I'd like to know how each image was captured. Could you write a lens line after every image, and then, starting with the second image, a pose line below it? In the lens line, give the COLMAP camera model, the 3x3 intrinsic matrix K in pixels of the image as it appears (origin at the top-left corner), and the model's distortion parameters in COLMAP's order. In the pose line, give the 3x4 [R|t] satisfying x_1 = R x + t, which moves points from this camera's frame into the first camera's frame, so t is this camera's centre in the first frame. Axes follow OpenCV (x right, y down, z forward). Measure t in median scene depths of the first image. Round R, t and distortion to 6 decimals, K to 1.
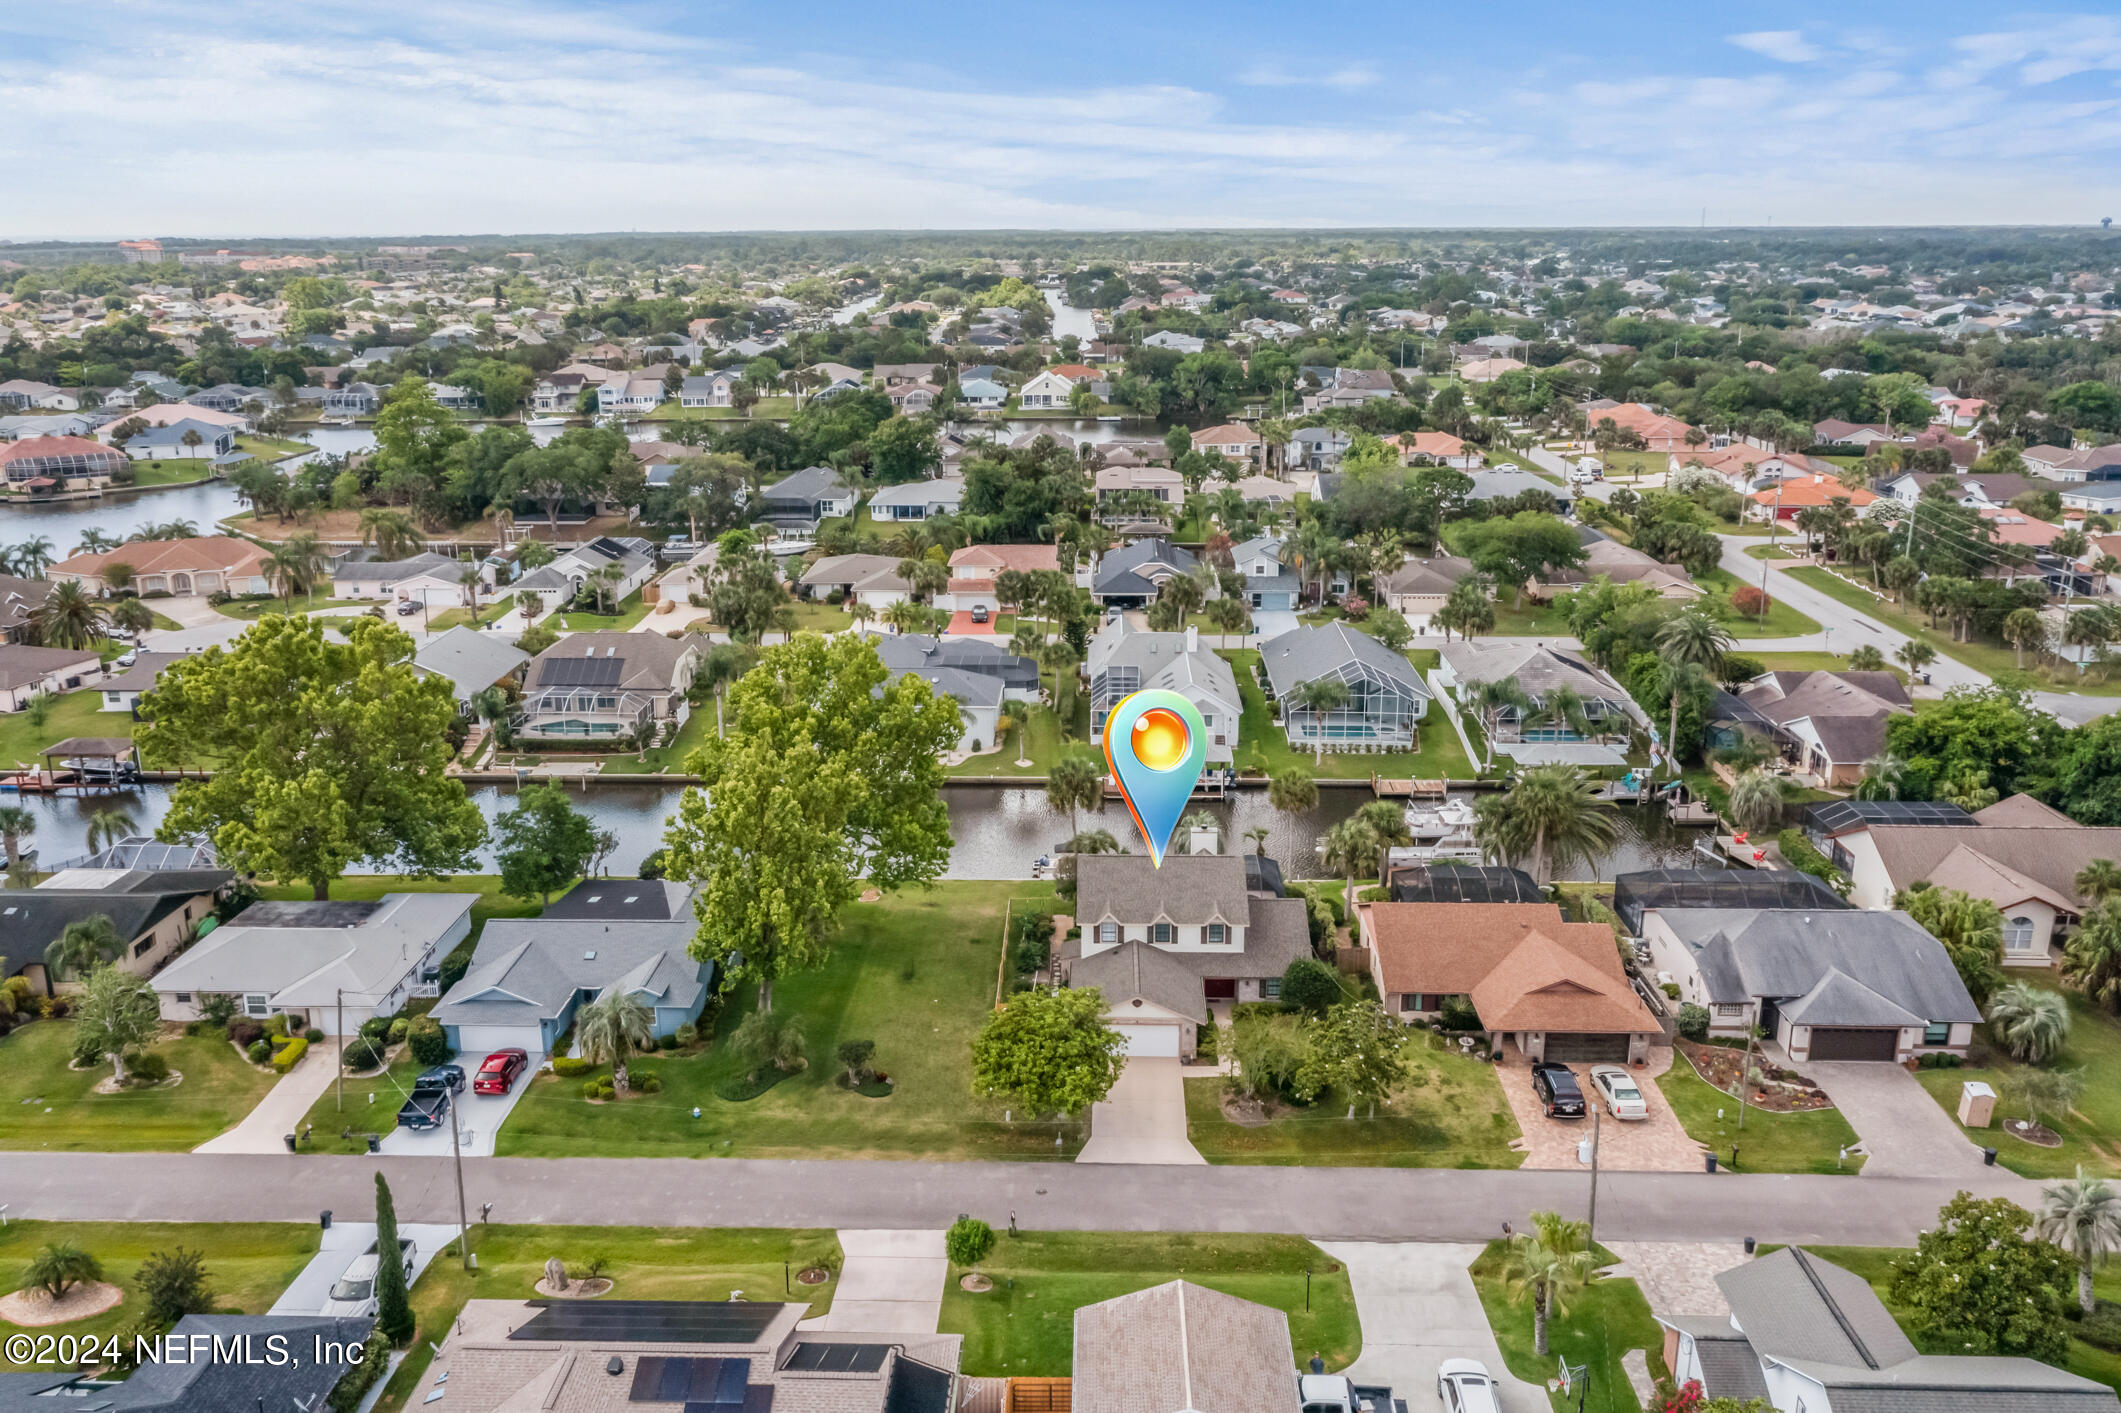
lens RADIAL K [[1700.8, 0, 1063.1], [0, 1700.8, 710.7], [0, 0, 1]] dist [0.004095, 0.010332]
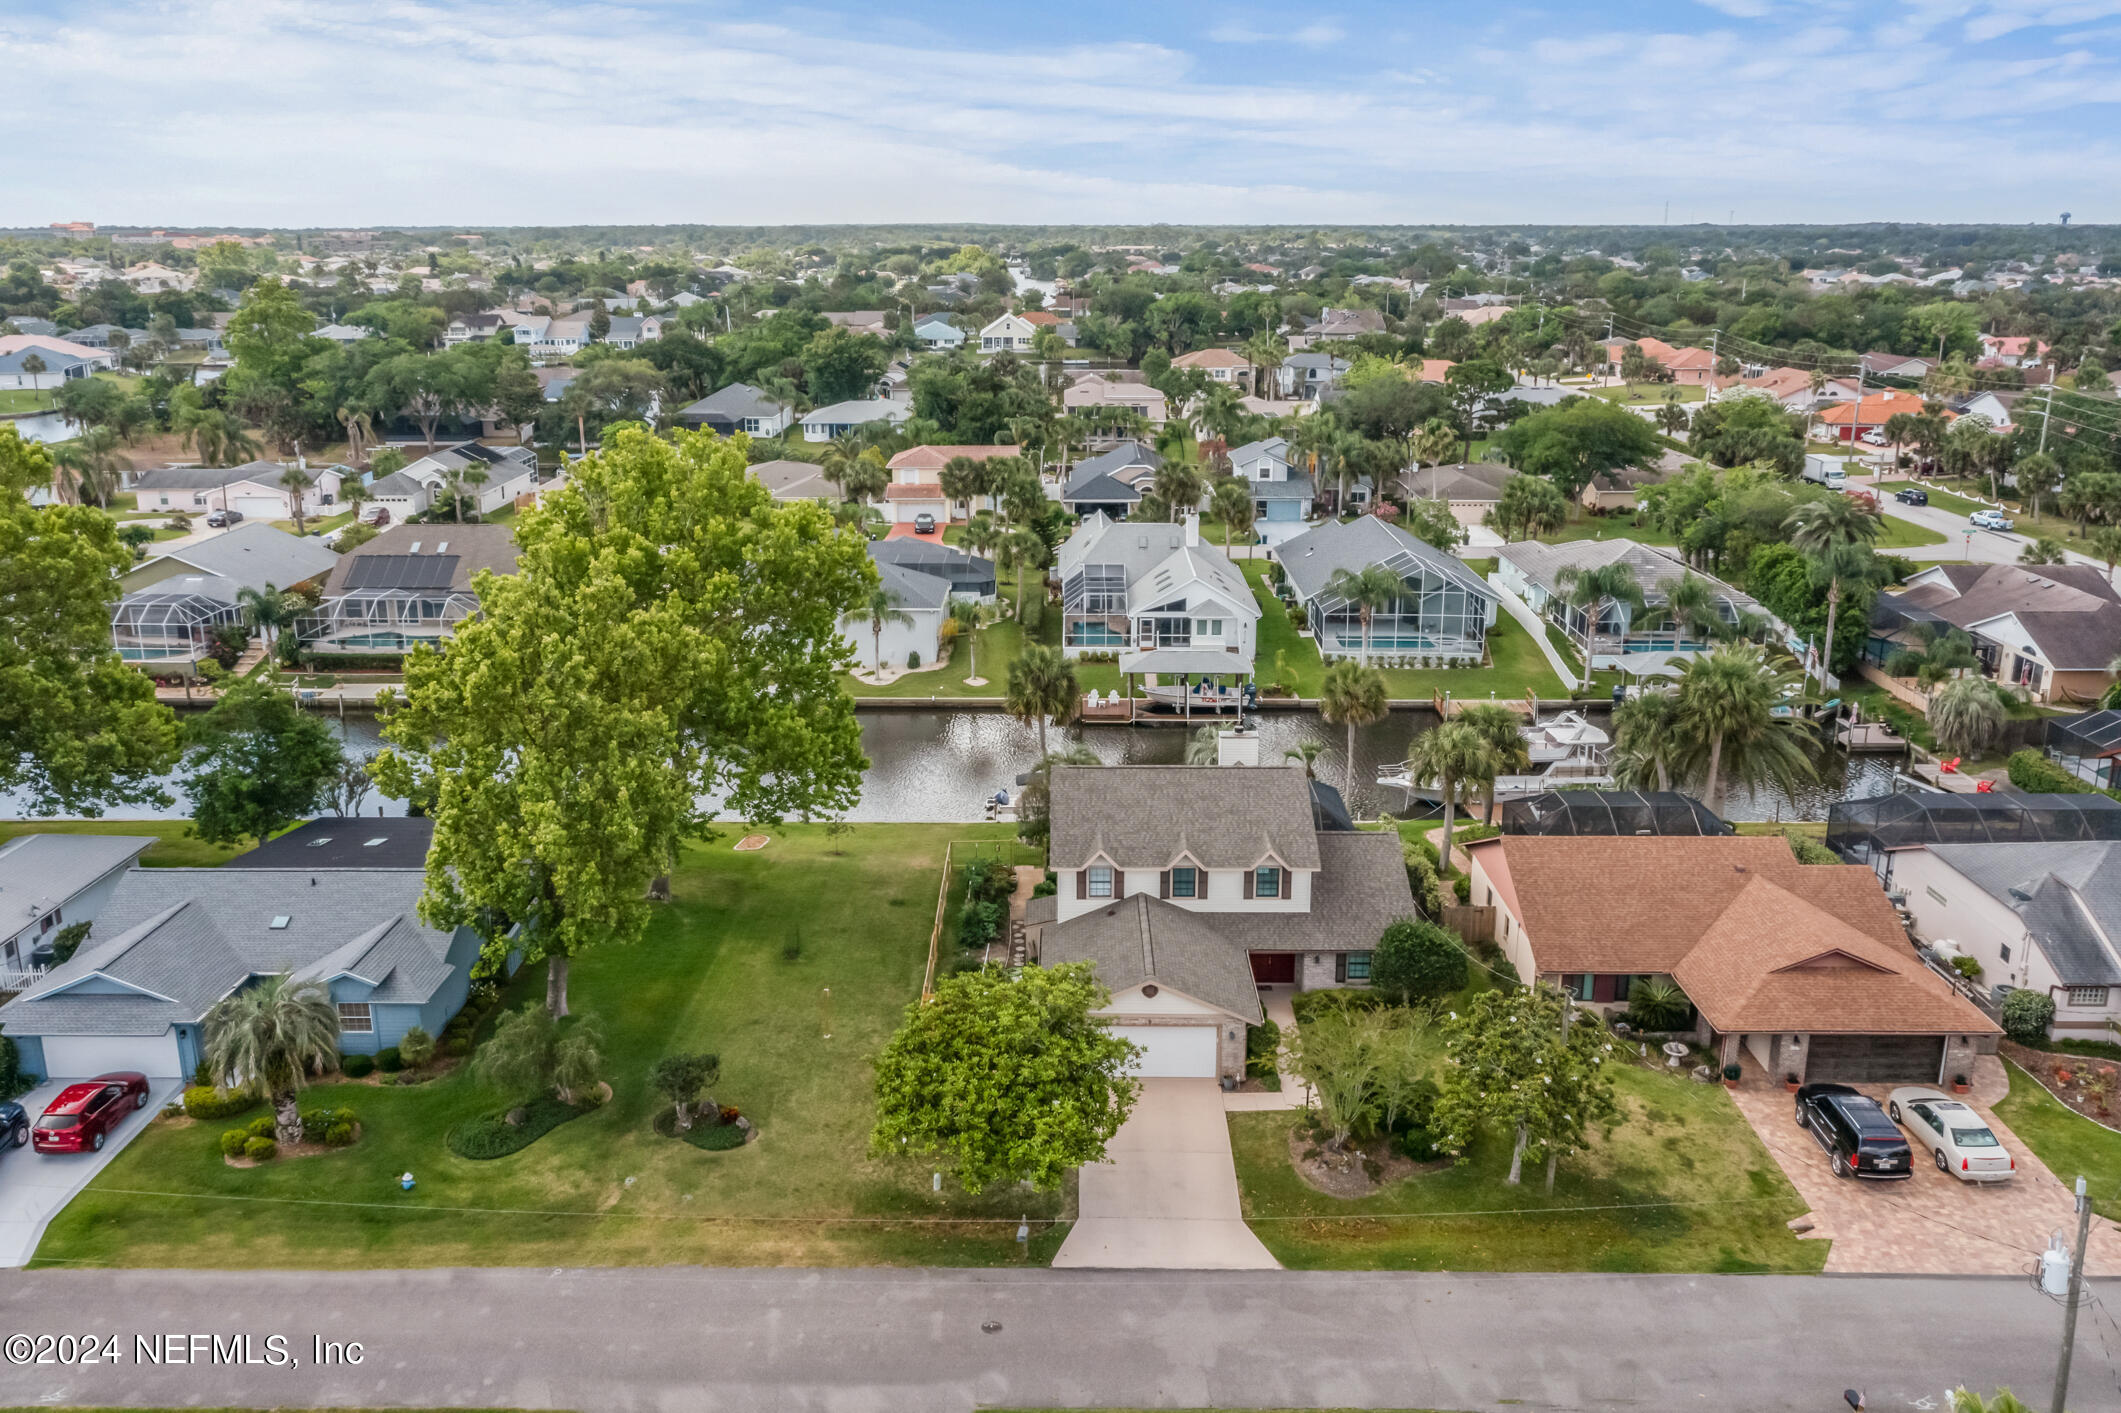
lens RADIAL K [[1700.8, 0, 1049.1], [0, 1700.8, 697.7], [0, 0, 1]] dist [0.004095, 0.010332]
pose [[0.999908, -0.004497, 0.012781, -0.000117], [0.004596, 0.999959, -0.007799, 0.043439], [-0.012746, 0.007857, 0.999888, 0.236989]]
